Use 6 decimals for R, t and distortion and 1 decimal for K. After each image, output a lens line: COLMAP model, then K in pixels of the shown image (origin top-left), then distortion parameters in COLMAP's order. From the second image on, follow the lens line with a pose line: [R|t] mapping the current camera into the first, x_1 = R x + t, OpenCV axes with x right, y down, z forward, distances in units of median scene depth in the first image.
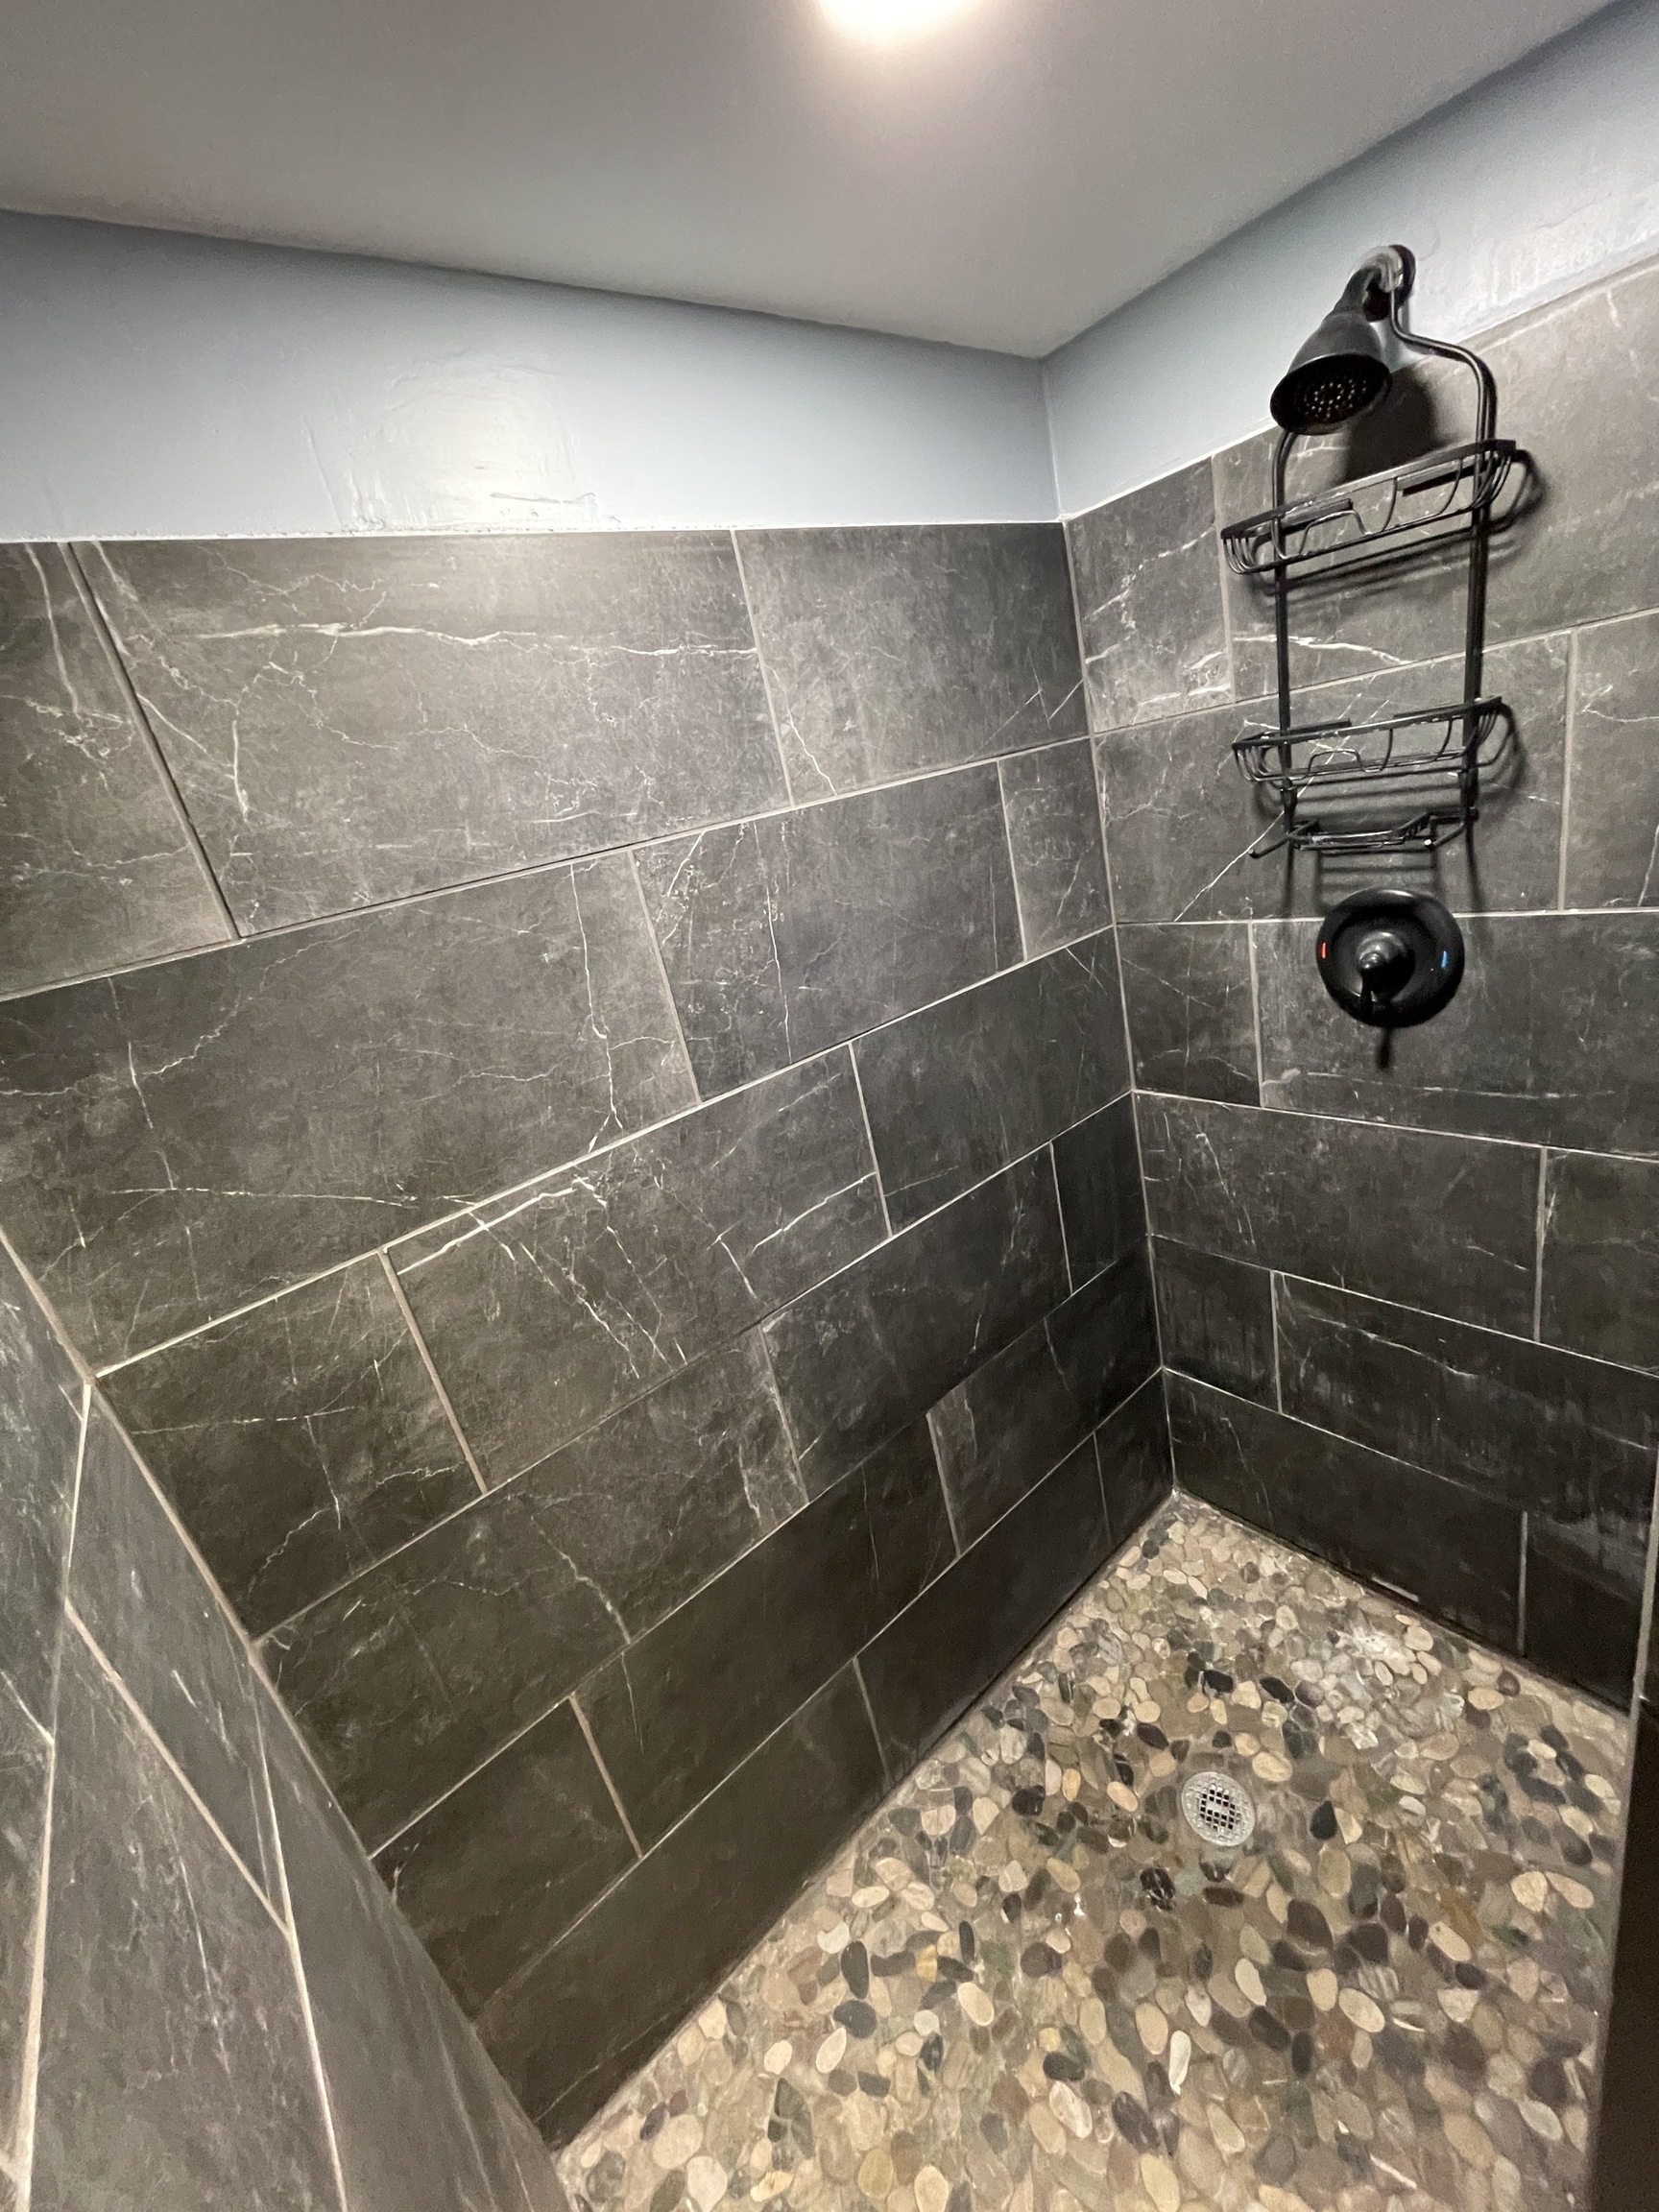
lens RADIAL K [[898.0, 0, 833.3], [0, 898.0, 1099.1], [0, 0, 1]] dist [-0.008103, 0.002672]
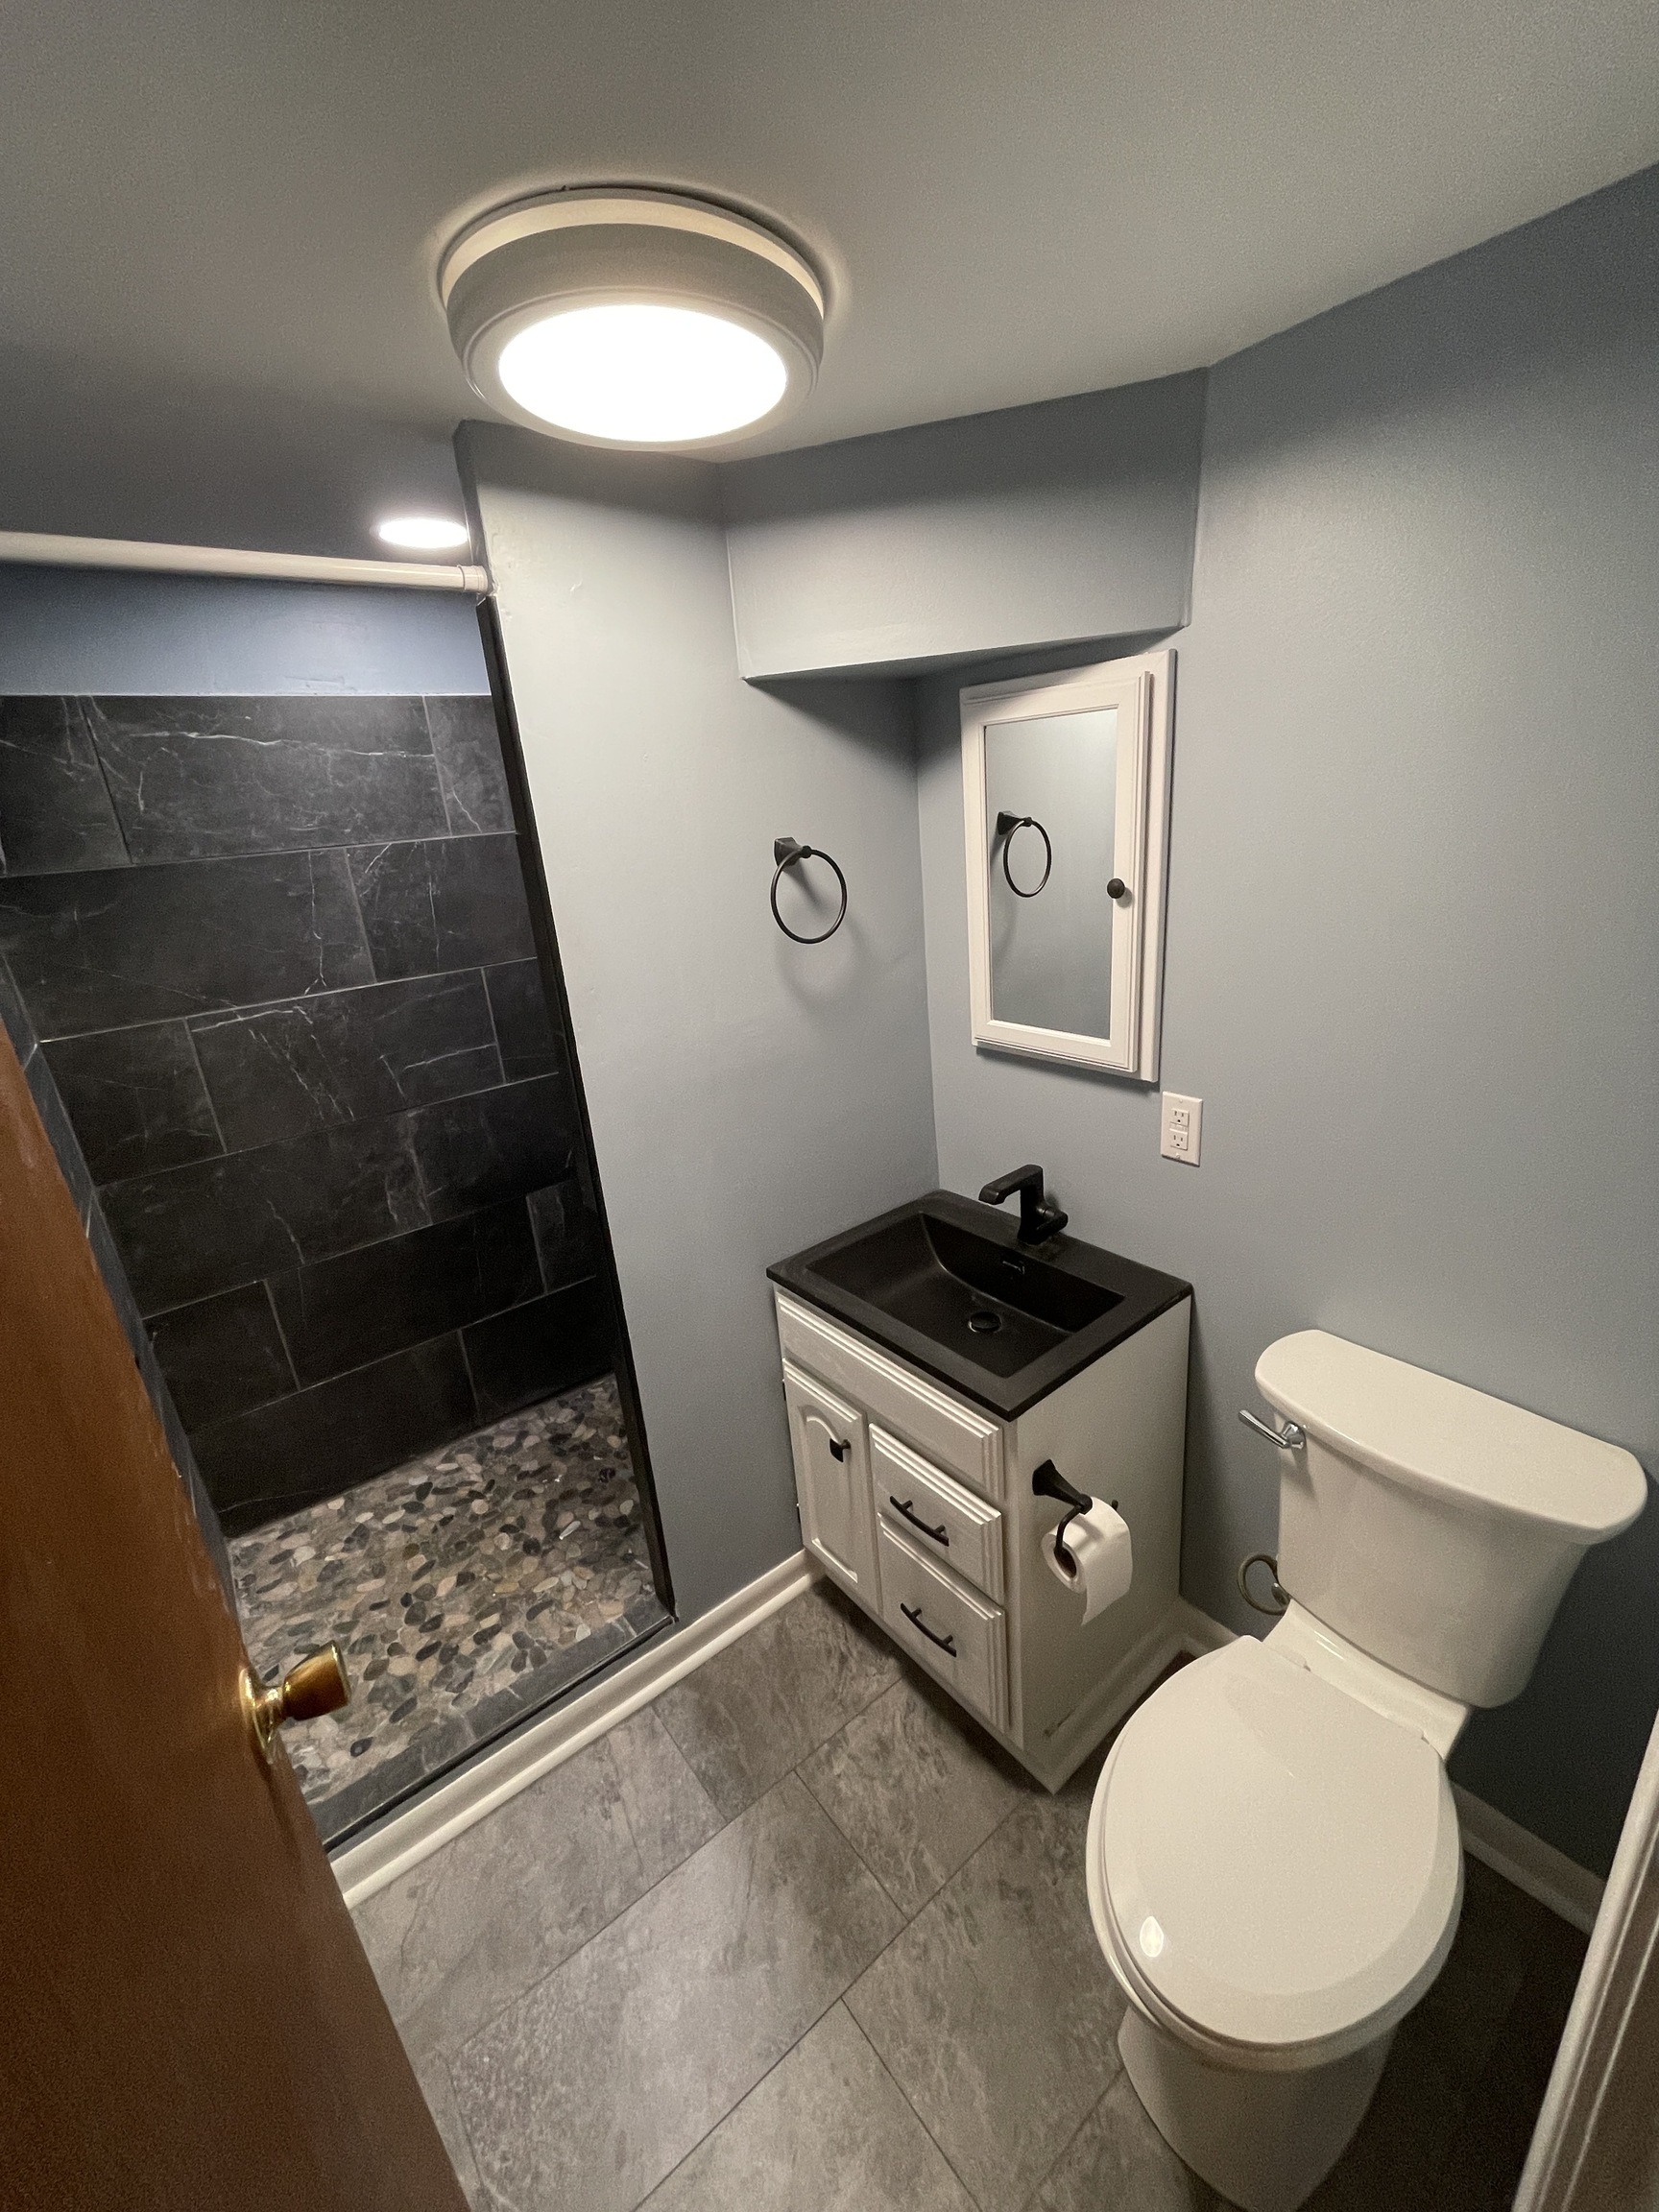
lens RADIAL K [[898.0, 0, 830.7], [0, 898.0, 1102.0], [0, 0, 1]] dist [-0.008103, 0.002672]
pose [[0.988973, 0.144286, 0.033374, 0.786983], [-0.144443, 0.989510, 0.002344, 0.112837], [-0.032686, -0.007139, 0.999440, -0.951852]]
